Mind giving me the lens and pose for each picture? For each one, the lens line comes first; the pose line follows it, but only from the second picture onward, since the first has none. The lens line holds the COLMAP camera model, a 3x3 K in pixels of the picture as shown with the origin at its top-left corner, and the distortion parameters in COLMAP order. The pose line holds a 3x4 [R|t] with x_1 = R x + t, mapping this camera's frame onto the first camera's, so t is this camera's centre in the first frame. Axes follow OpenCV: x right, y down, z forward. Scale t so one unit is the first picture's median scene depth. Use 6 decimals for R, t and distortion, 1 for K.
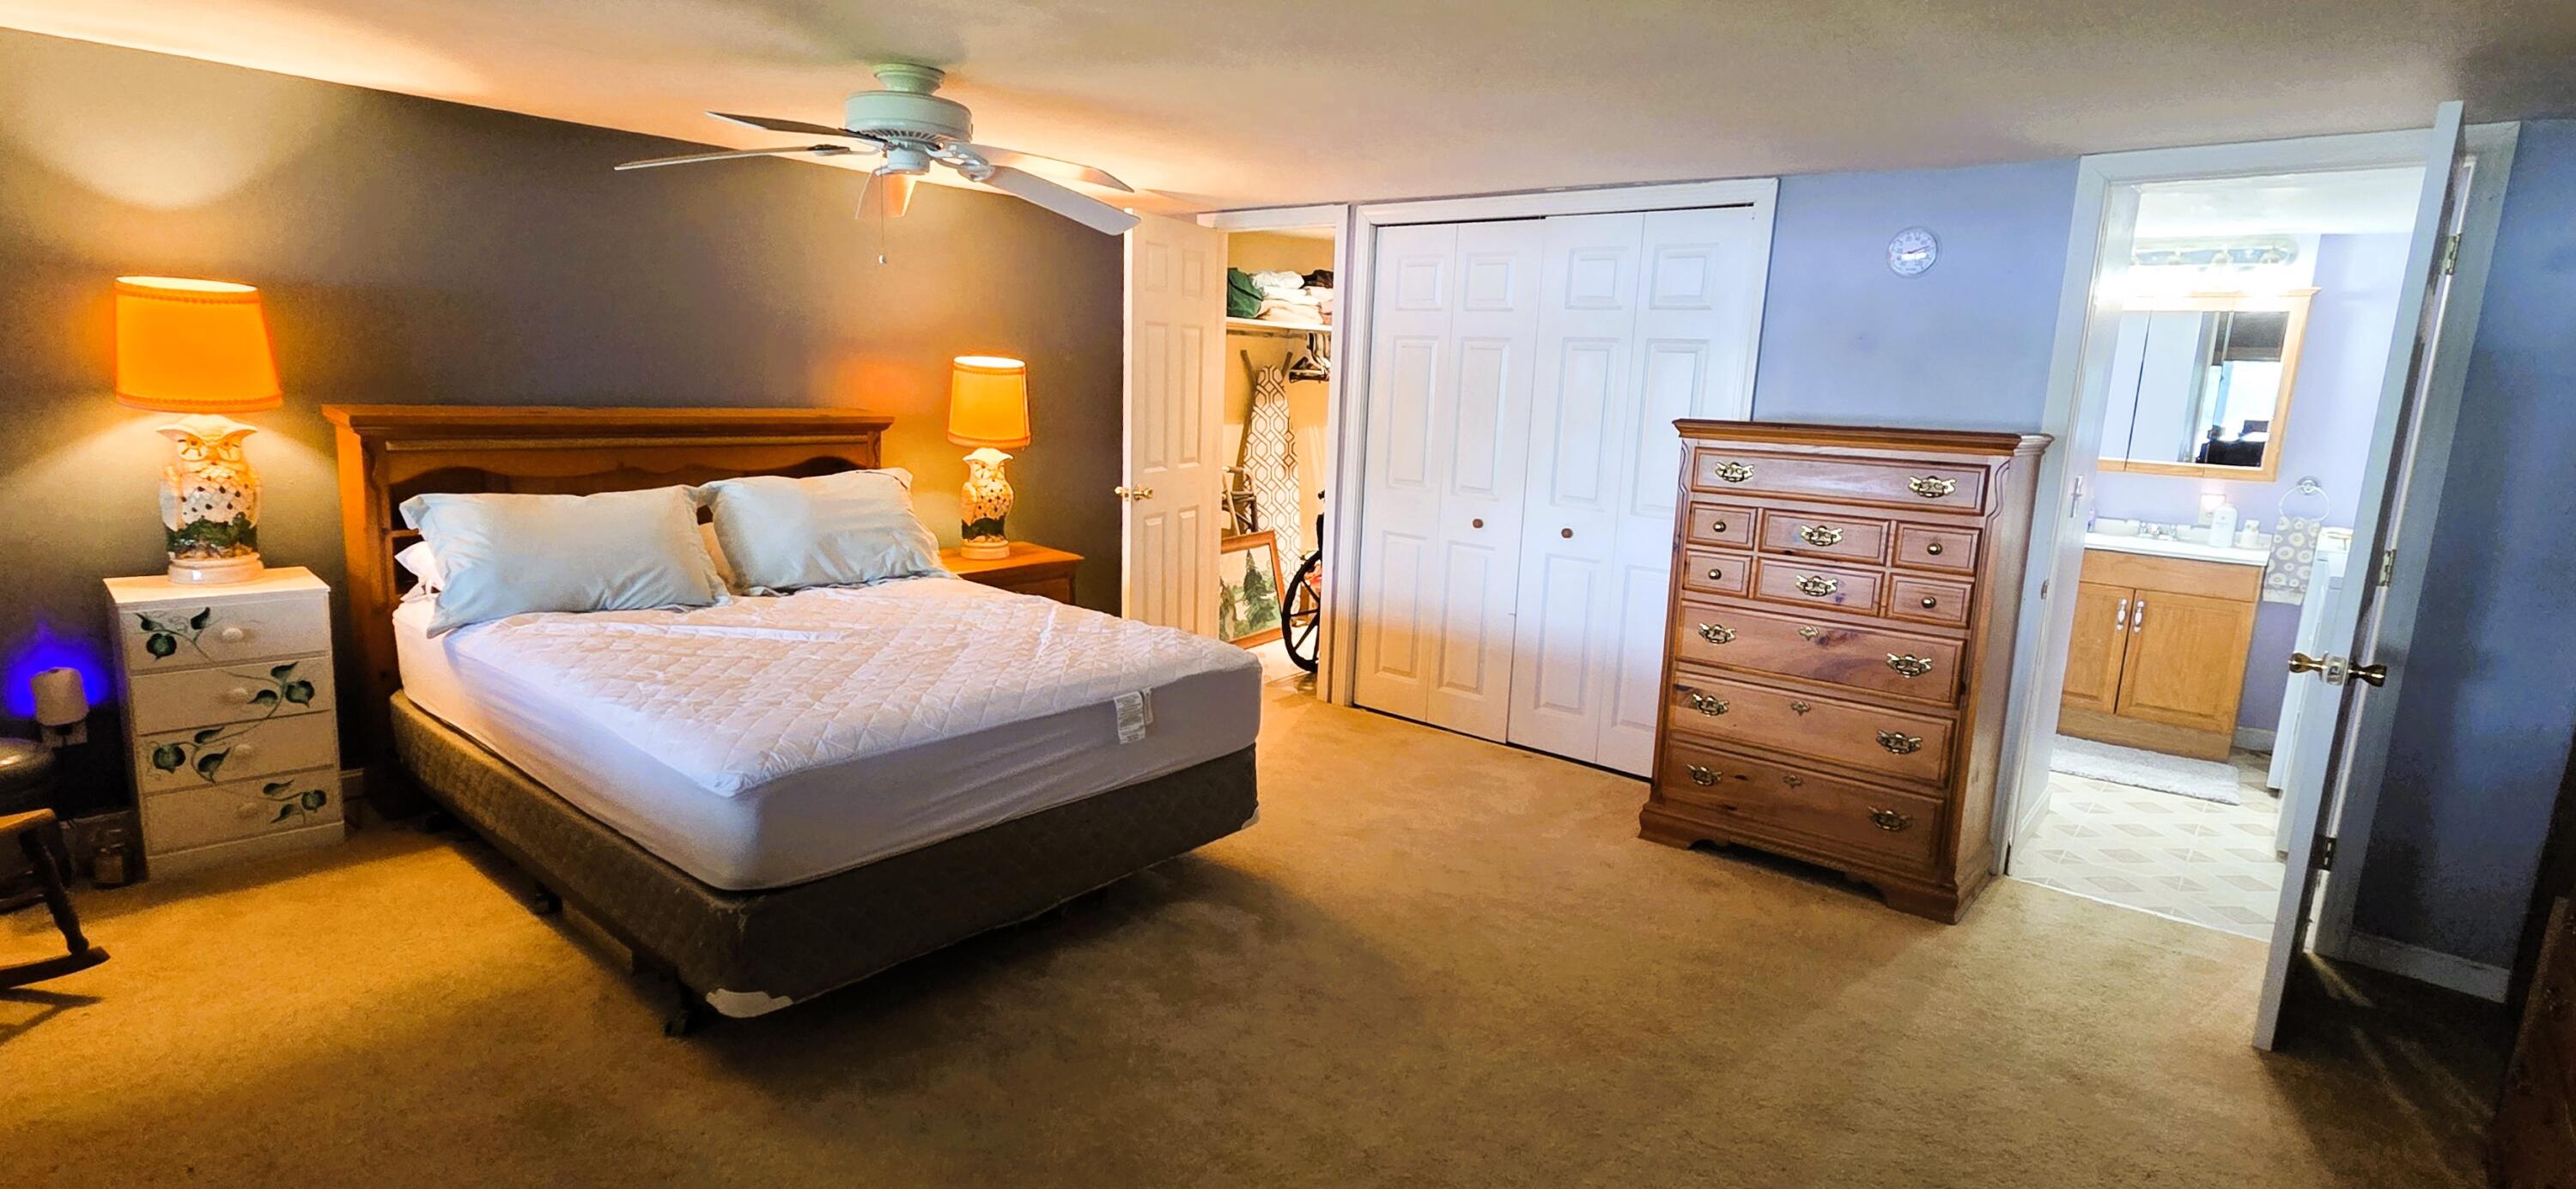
lens RADIAL K [[1212.3, 0, 1288.0], [0, 1212.3, 594.5], [0, 0, 1]] dist [0.001494, 0.000208]
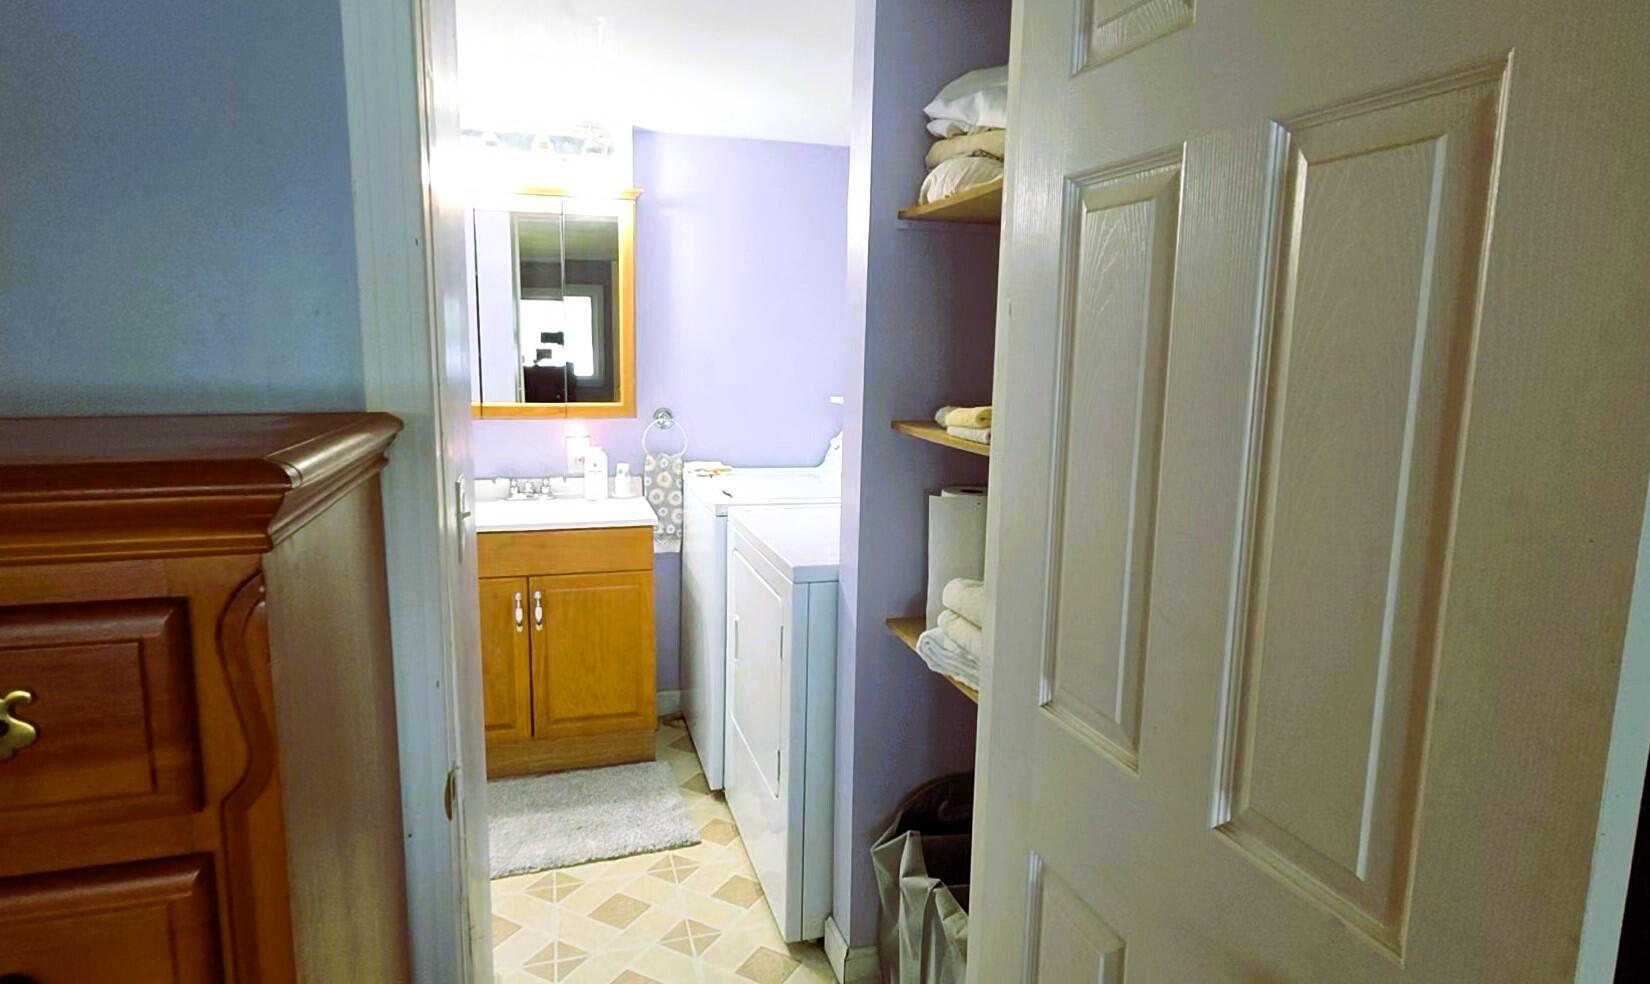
lens RADIAL K [[949.1, 0, 825.0], [0, 949.1, 492.0], [0, 0, 1]] dist [-0.025509, -0.000185]
pose [[0.541824, -0.155676, 0.825949, 0.323705], [0.154688, 0.984381, 0.084061, -0.076138], [-0.826134, 0.082218, 0.557443, 0.519289]]
